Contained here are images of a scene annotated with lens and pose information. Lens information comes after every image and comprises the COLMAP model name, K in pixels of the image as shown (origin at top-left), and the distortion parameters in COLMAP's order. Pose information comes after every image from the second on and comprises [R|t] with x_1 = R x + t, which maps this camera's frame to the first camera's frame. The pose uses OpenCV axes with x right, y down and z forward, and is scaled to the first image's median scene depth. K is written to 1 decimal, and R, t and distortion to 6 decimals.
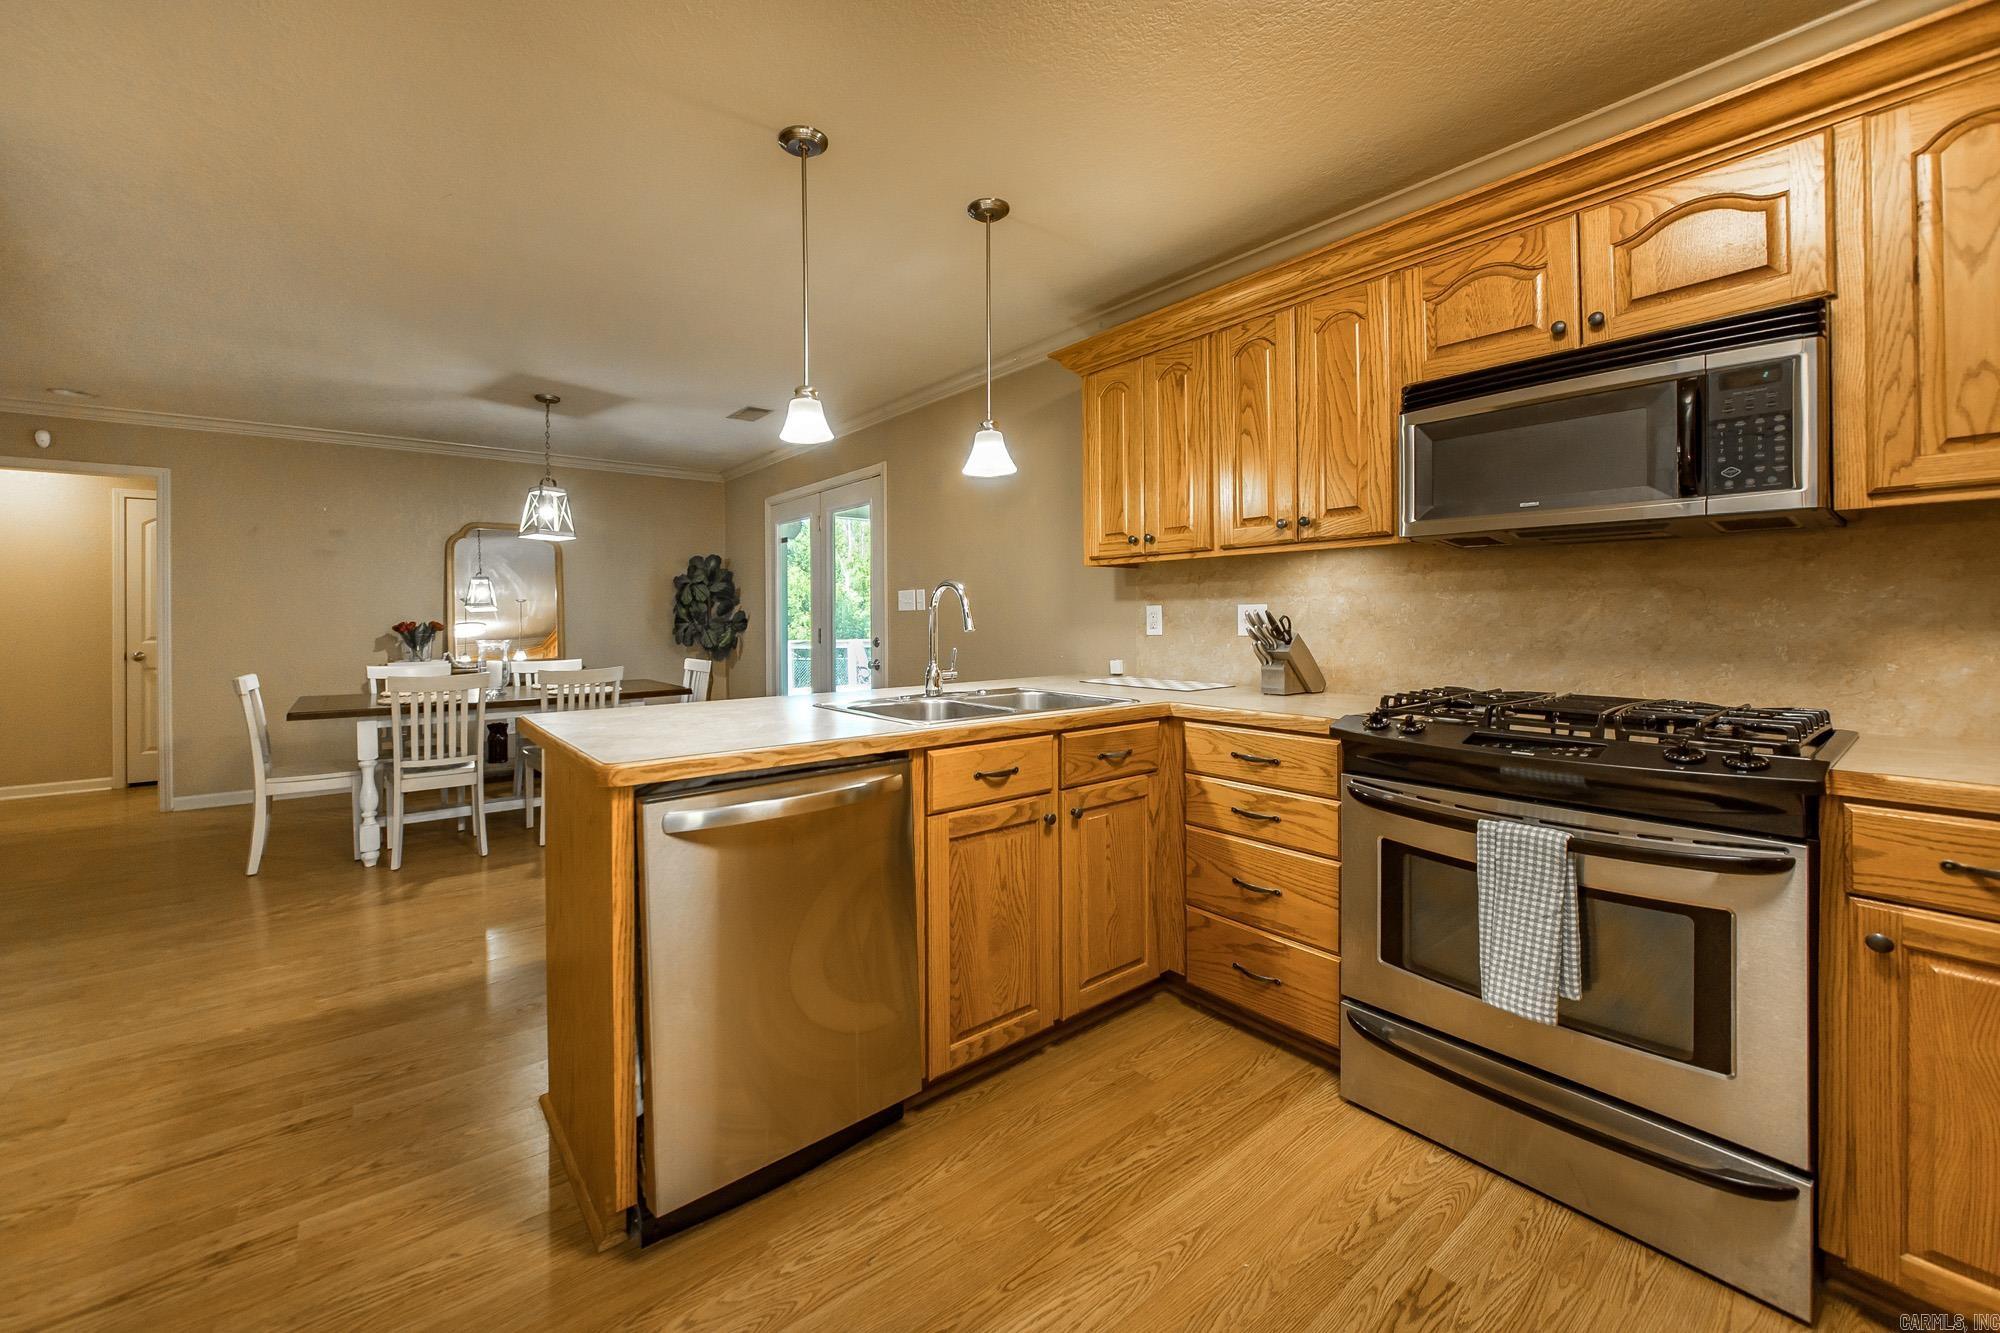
lens RADIAL K [[774.0, 0, 967.0], [0, 774.0, 617.3], [0, 0, 1]] dist [0.009760, 0.000351]
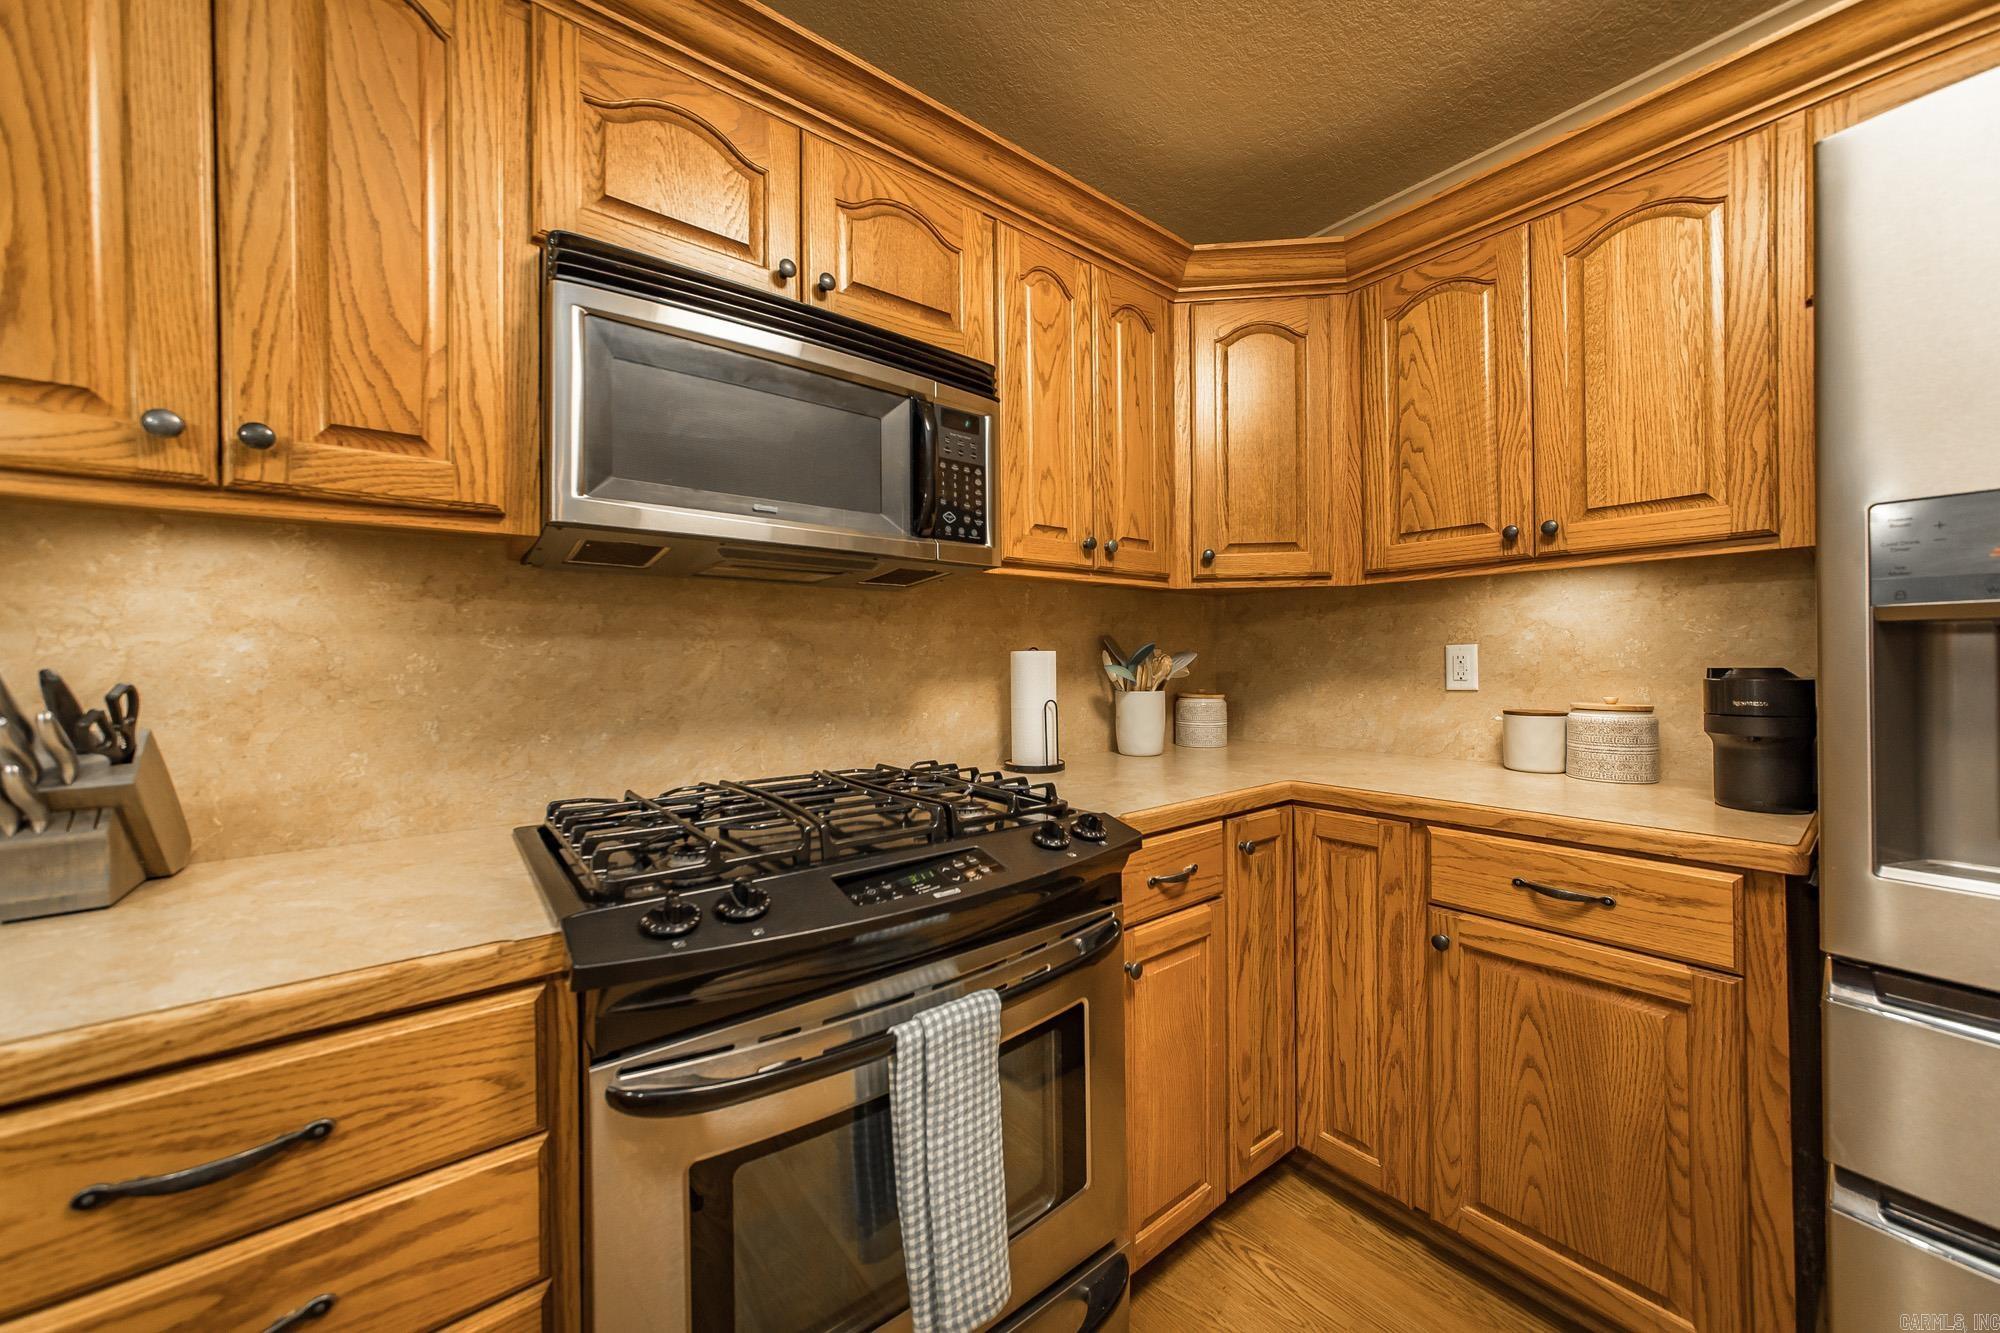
lens RADIAL K [[721.6, 0, 999.6], [0, 721.6, 657.5], [0, 0, 1]] dist [-0.000433, 0.000235]
pose [[0.001426, 0.010311, 0.999946, 0.090838], [0.012691, 0.999866, -0.010328, -0.007113], [-0.999918, 0.012705, 0.001295, 0.701532]]
